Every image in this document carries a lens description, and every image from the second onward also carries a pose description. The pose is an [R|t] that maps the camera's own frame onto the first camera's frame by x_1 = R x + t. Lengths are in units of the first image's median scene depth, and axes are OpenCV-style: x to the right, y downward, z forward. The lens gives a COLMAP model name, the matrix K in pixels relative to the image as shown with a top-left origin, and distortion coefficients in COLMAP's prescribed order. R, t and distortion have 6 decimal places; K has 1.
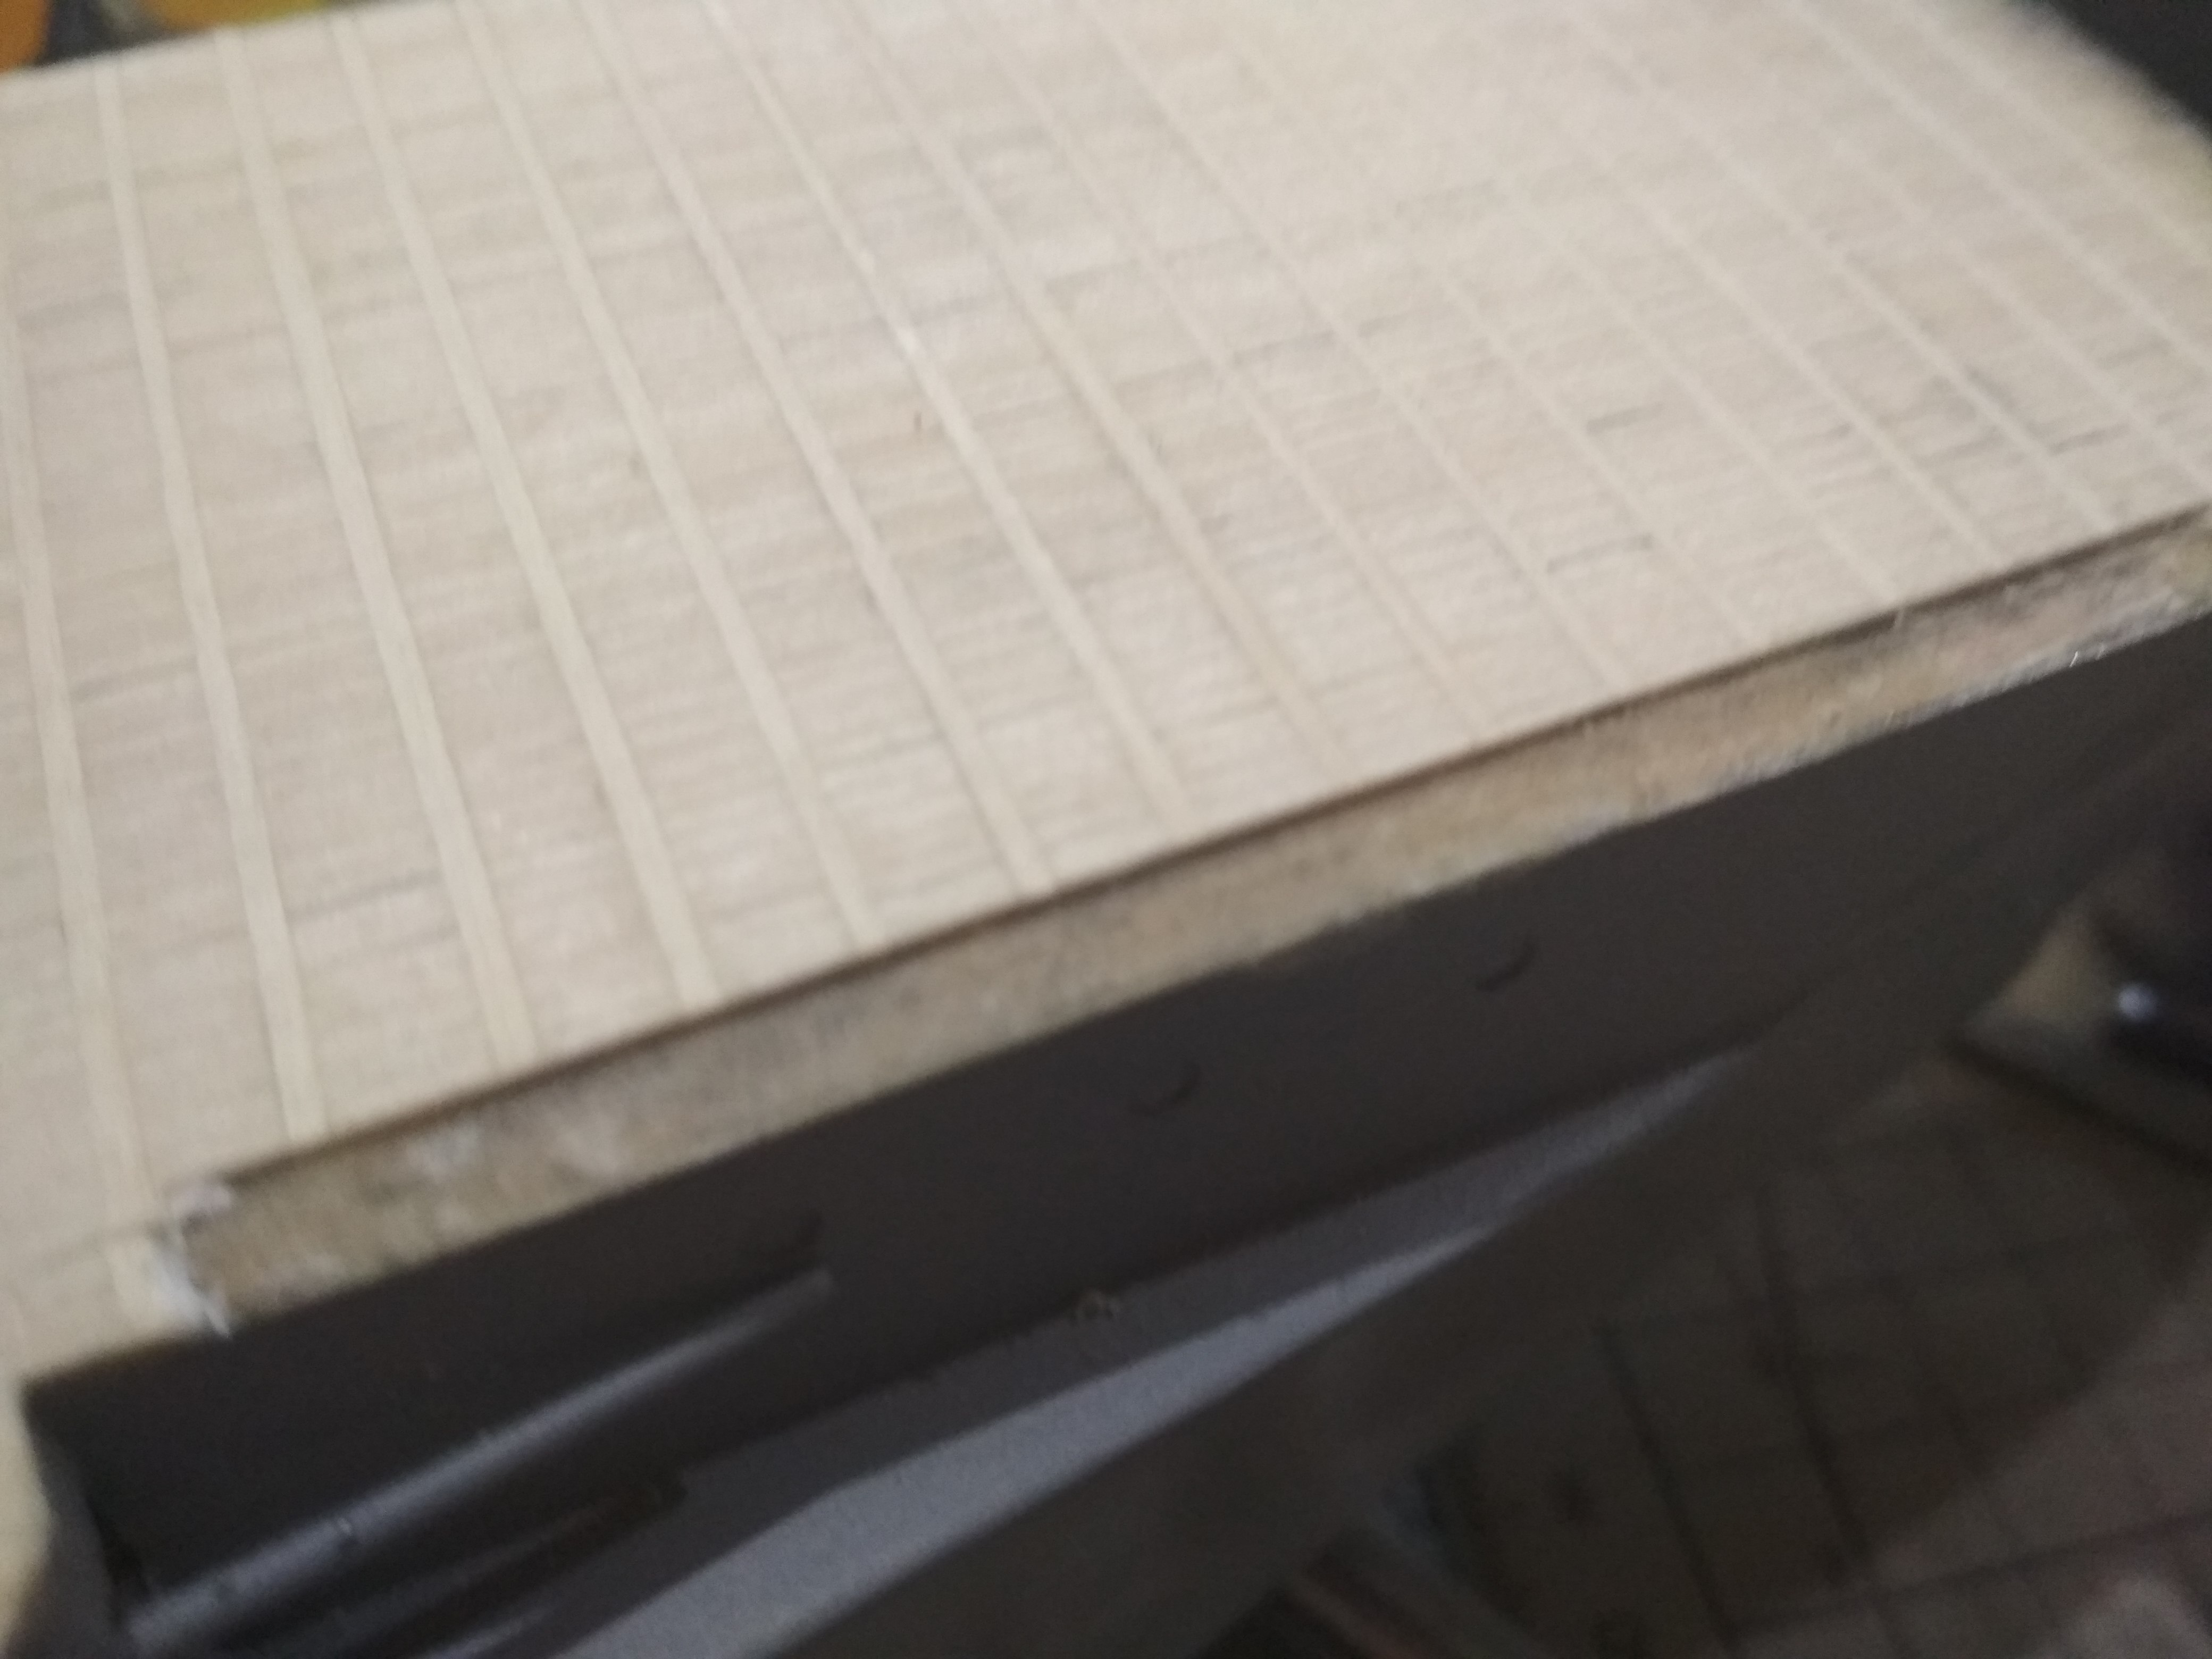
lens RADIAL K [[2163.8, 0, 1106.1], [0, 2163.8, 830.9], [0, 0, 1]] dist [-0.033912, 0.000000]
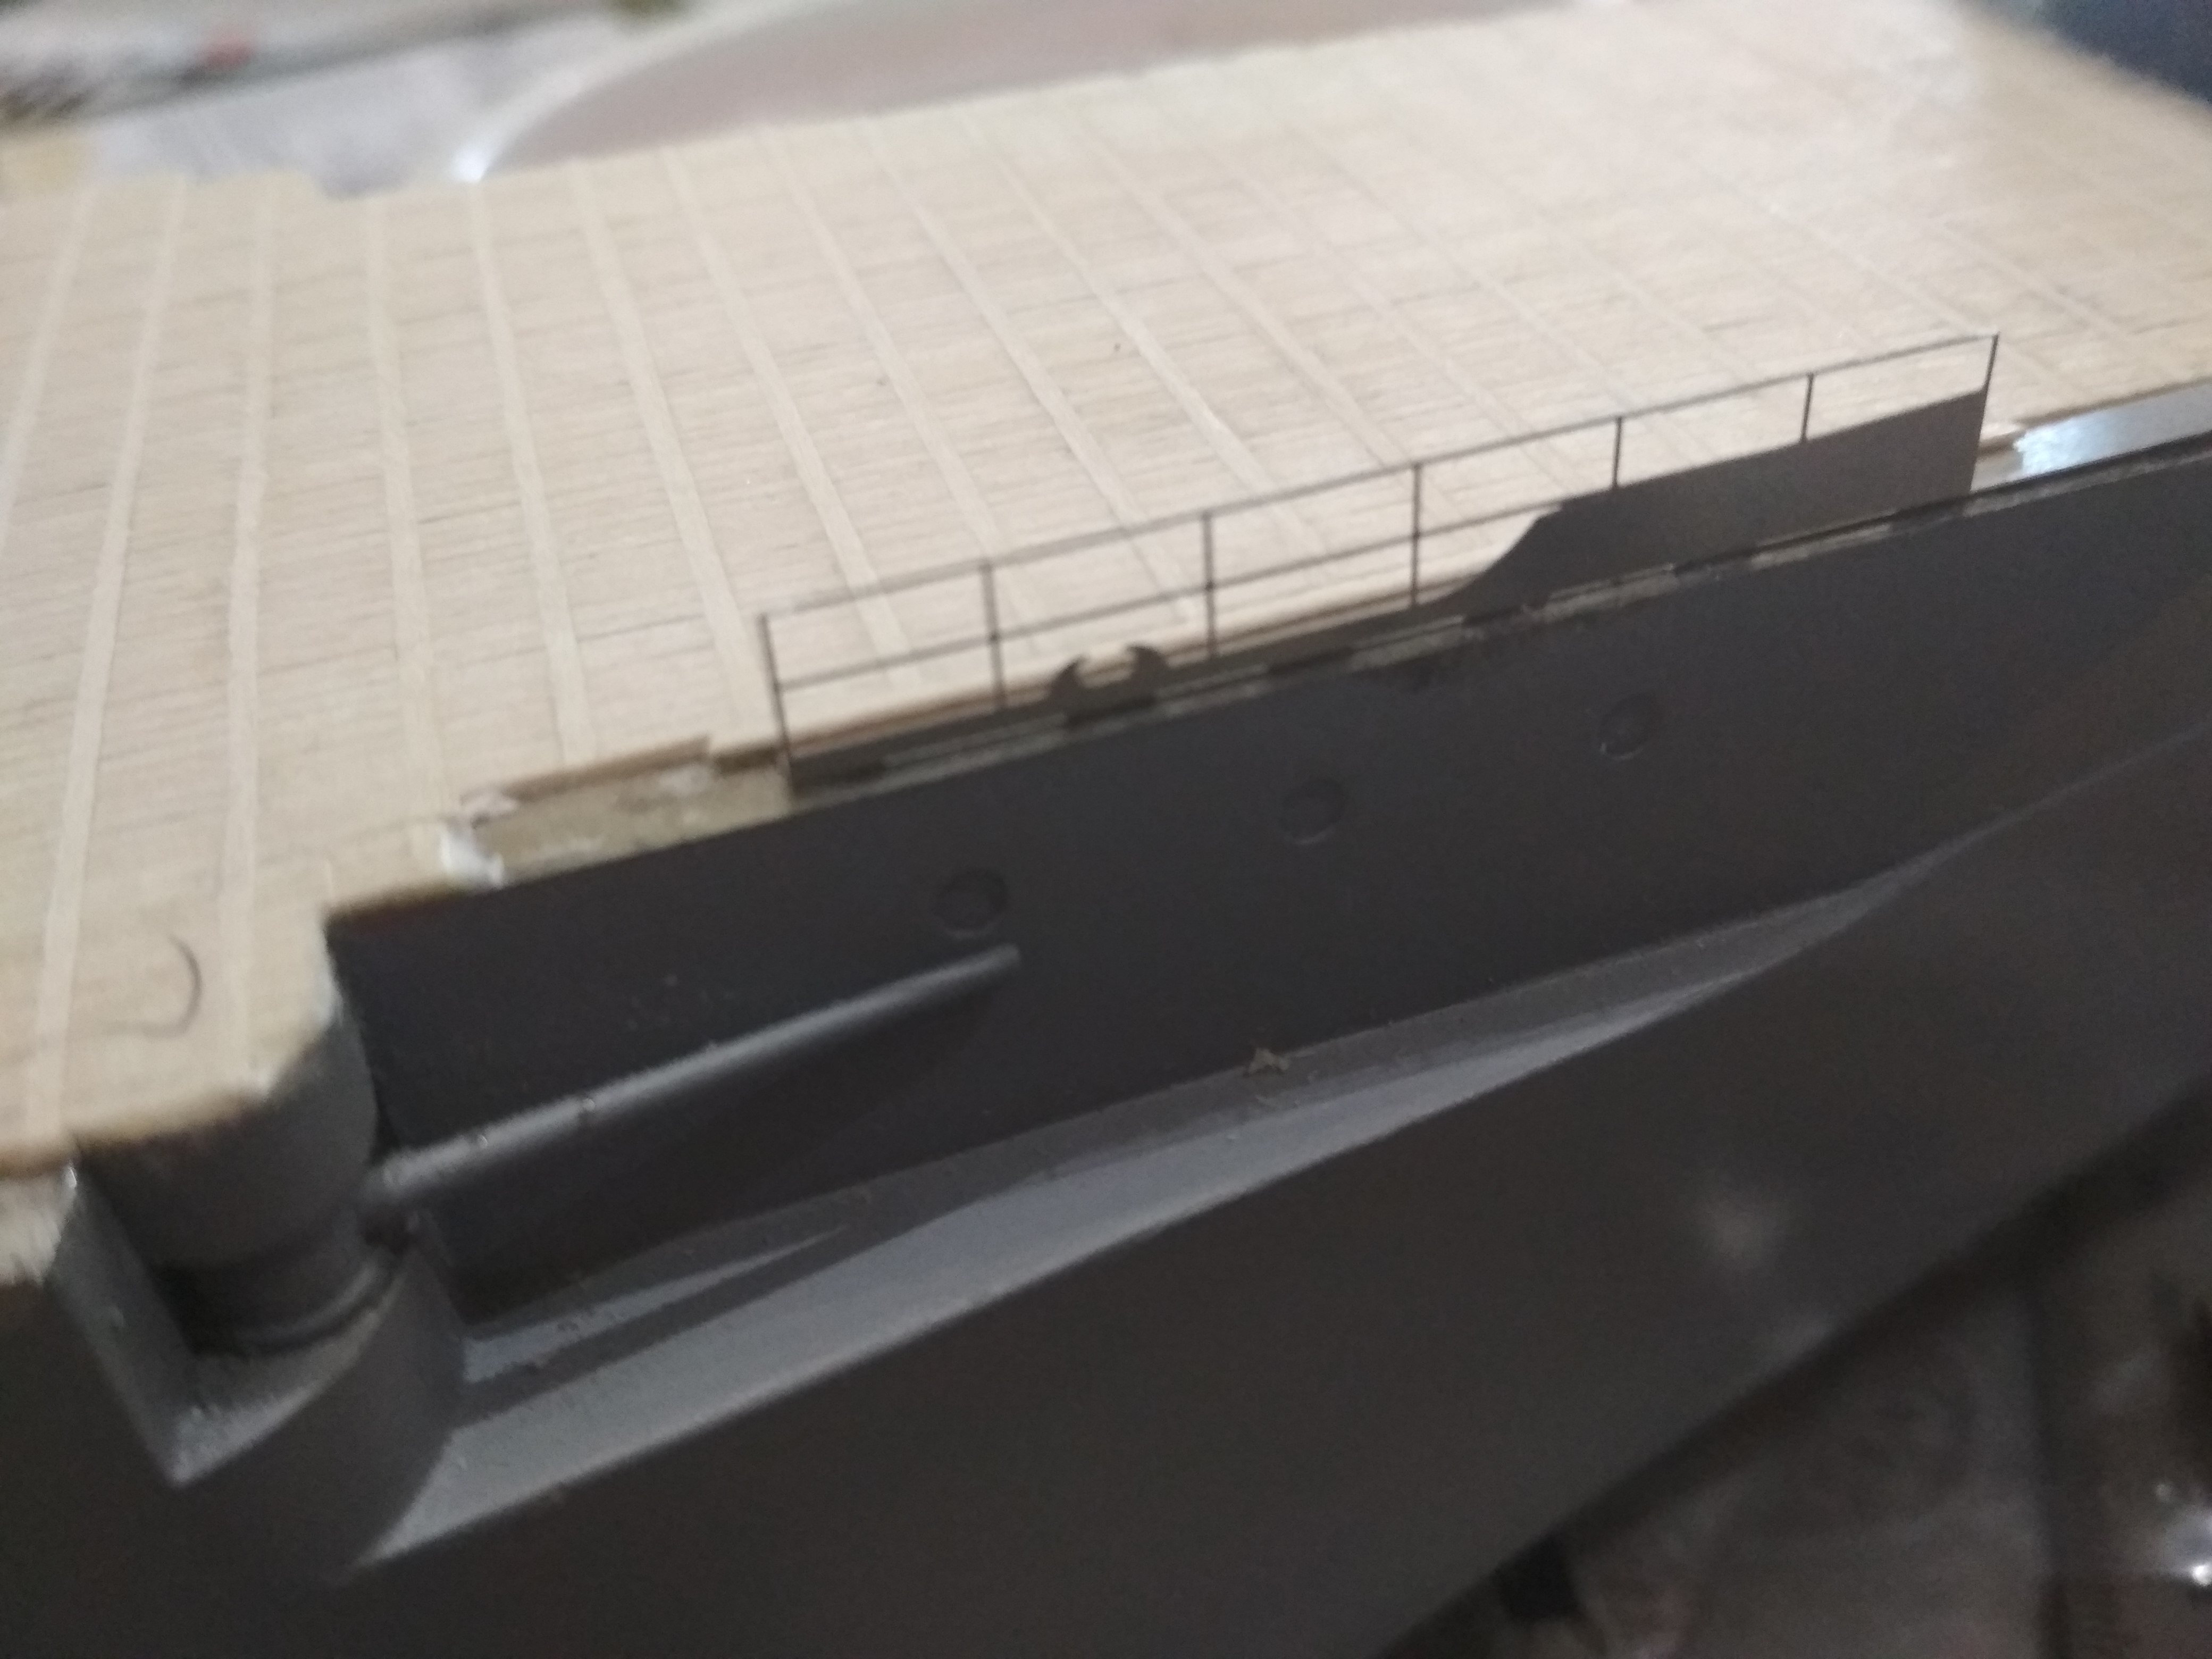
lens RADIAL K [[2163.8, 0, 1104.1], [0, 2163.8, 837.9], [0, 0, 1]] dist [-0.033912, 0.000000]
pose [[0.990212, -0.018857, -0.138294, 0.067126], [-0.010897, 0.977362, -0.211294, 0.340750], [0.139148, 0.210733, 0.967590, -0.092926]]
